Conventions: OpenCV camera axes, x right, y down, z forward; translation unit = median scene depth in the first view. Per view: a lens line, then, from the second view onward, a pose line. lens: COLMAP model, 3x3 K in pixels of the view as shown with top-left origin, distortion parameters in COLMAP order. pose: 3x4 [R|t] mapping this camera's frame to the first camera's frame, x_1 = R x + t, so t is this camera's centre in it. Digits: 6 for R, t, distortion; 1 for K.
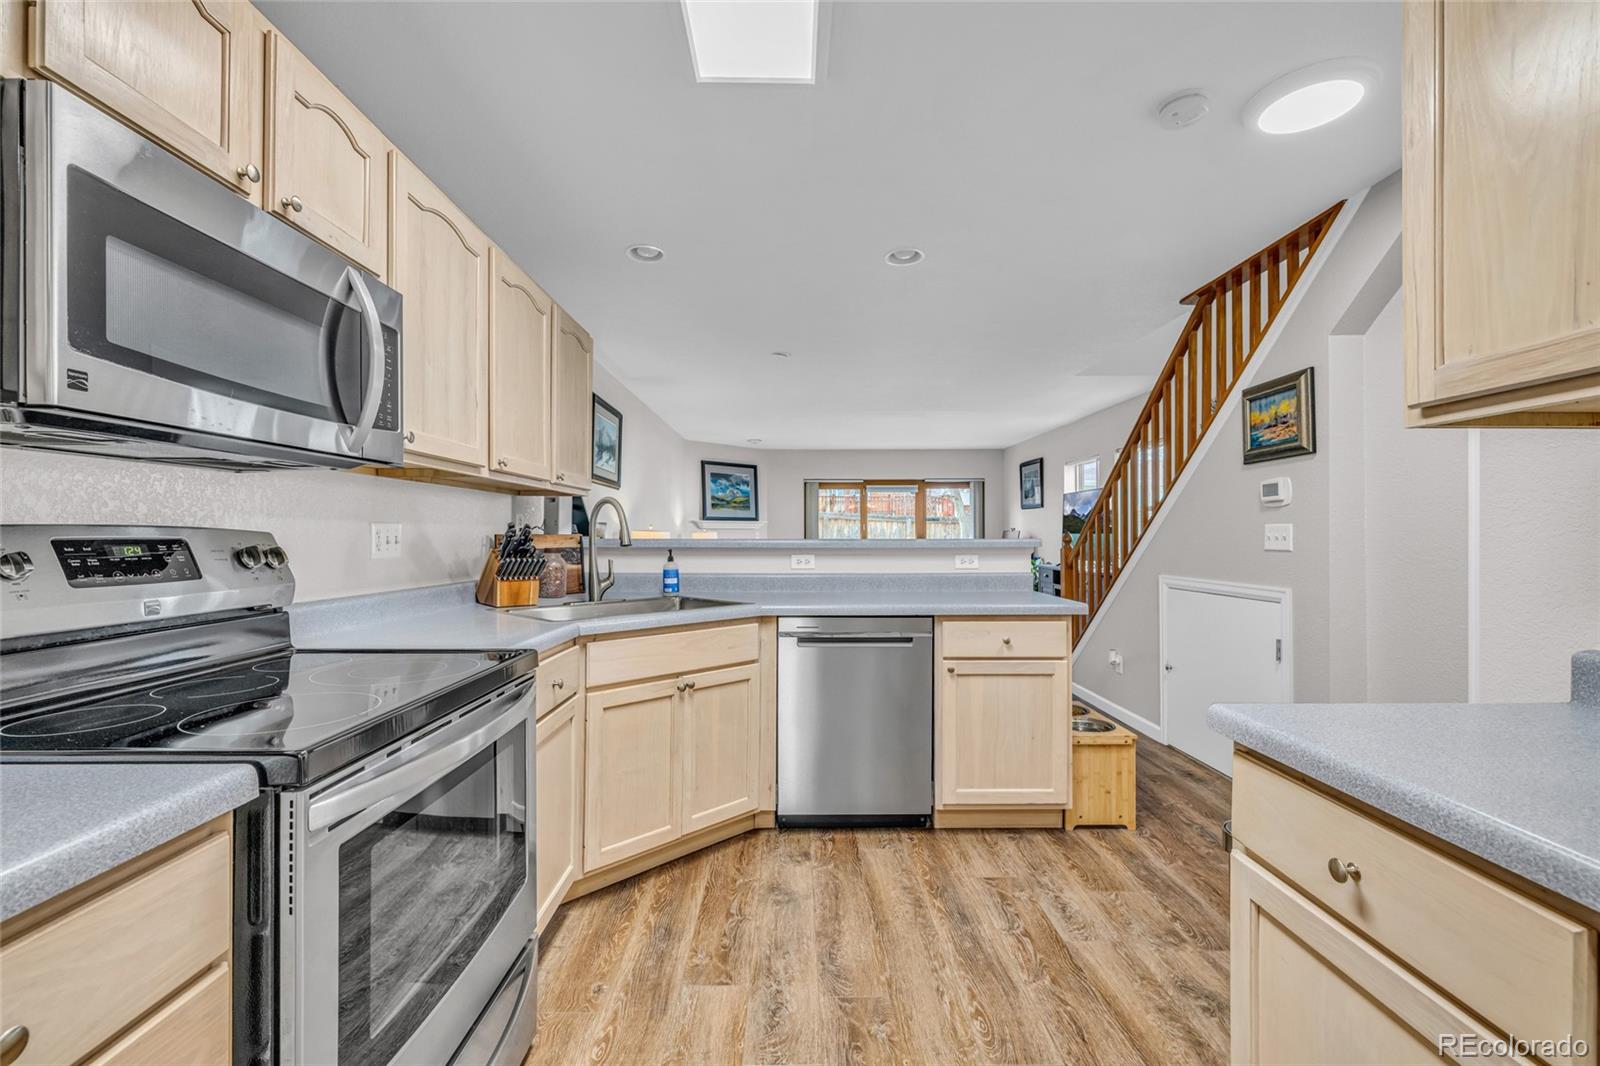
lens RADIAL K [[665.7, 0, 804.4], [0, 665.7, 536.6], [0, 0, 1]] dist [0.000098, -0.000188]
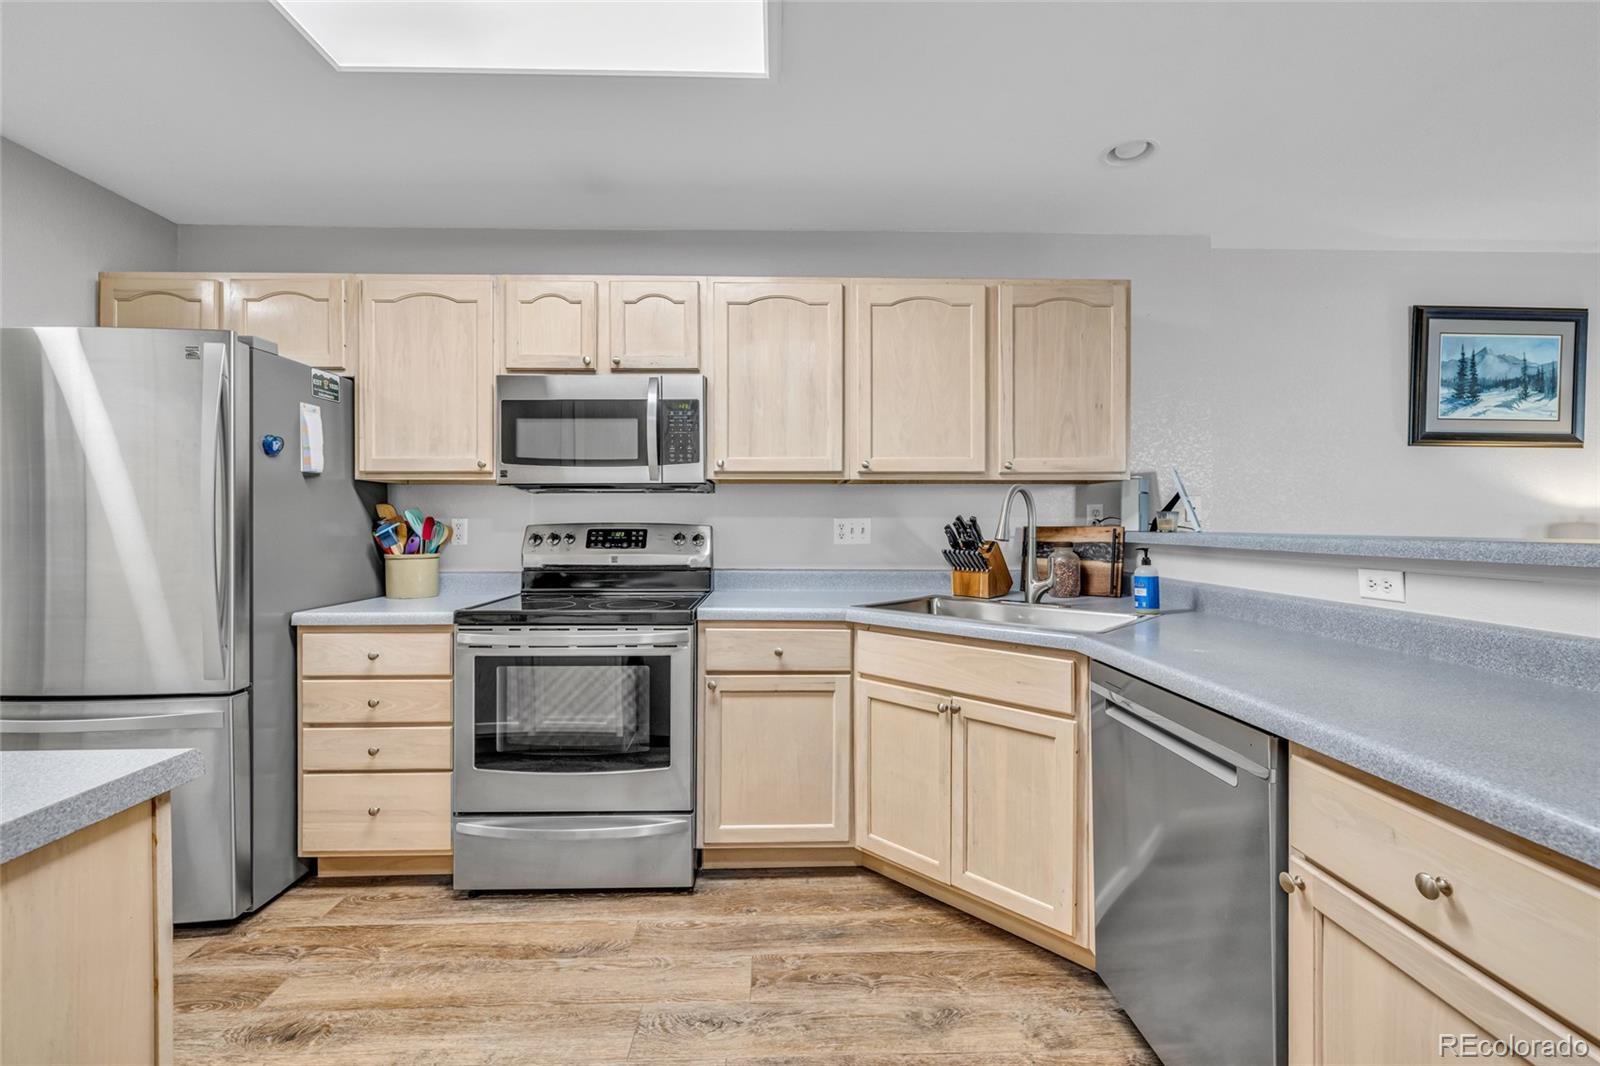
lens RADIAL K [[678.5, 0, 805.5], [0, 678.5, 528.4], [0, 0, 1]] dist [0.000574, 0.000062]
pose [[0.028230, 0.006941, -0.999577, 0.499238], [-0.002400, 0.999973, 0.006876, -0.005966], [0.999599, 0.002204, 0.028246, 0.589940]]
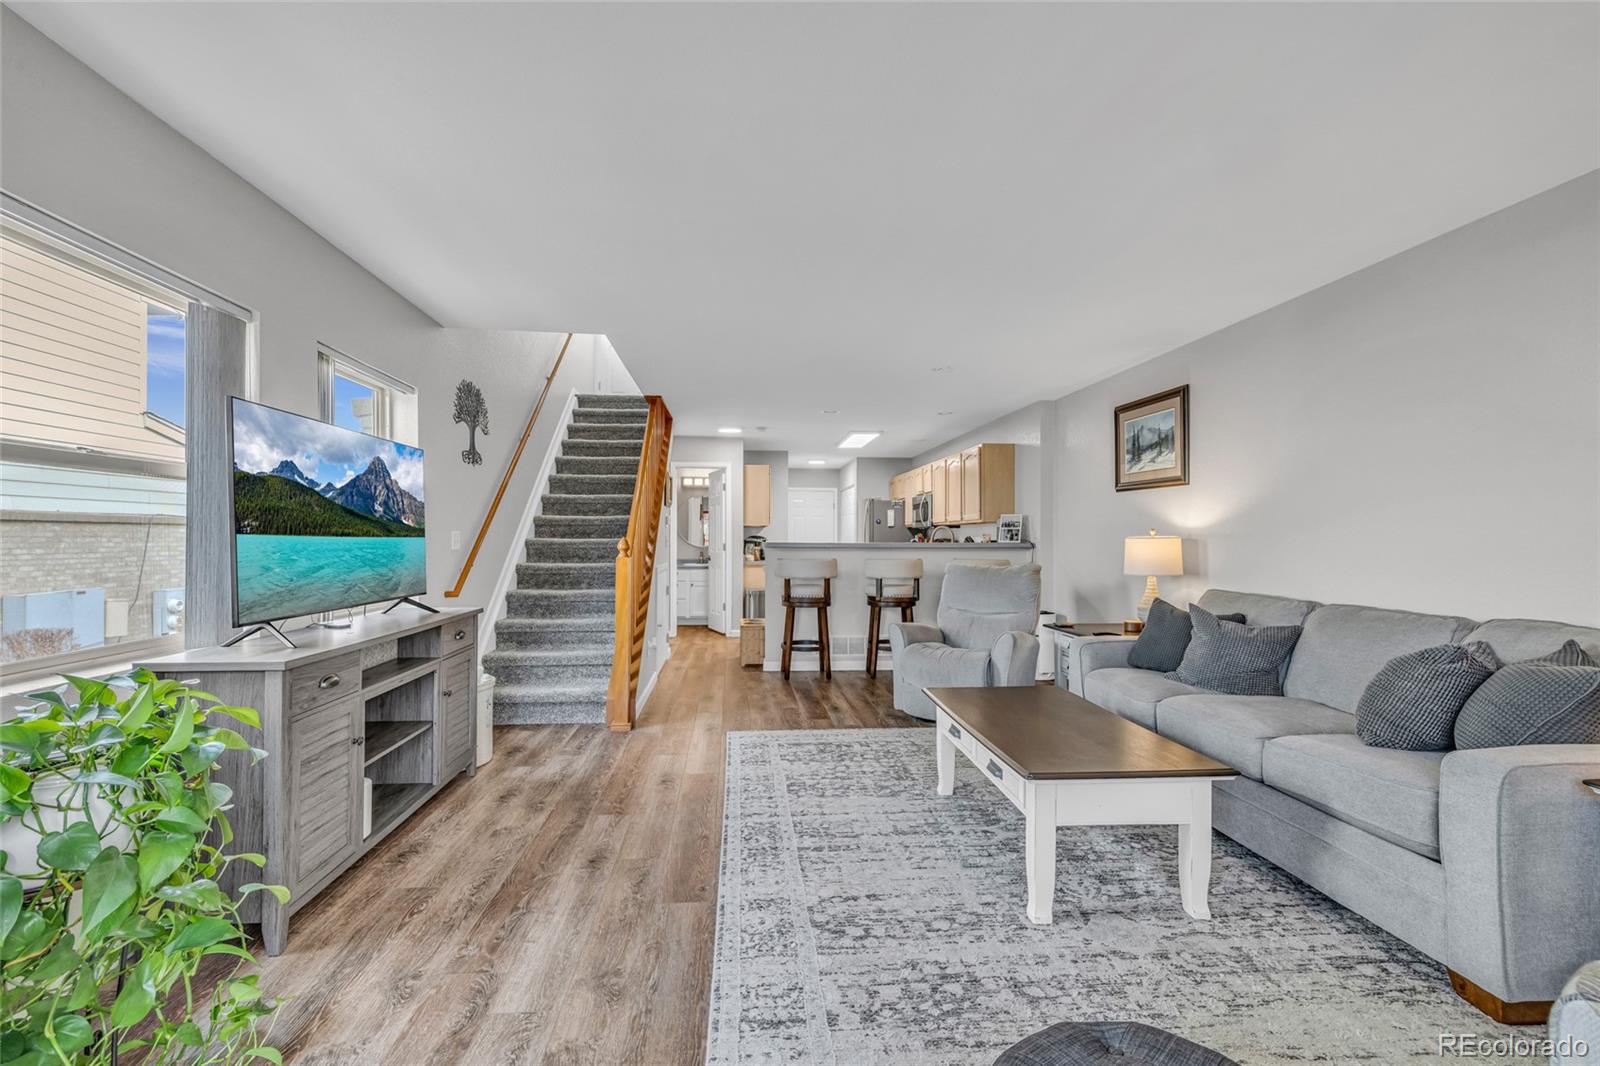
lens RADIAL K [[665.7, 0, 804.4], [0, 665.7, 536.6], [0, 0, 1]] dist [0.000098, -0.000188]
pose [[-0.995133, -0.003251, -0.098483, 0.424000], [-0.003398, 0.999993, 0.001321, -0.017057], [0.098479, 0.001650, -0.995138, 3.096956]]
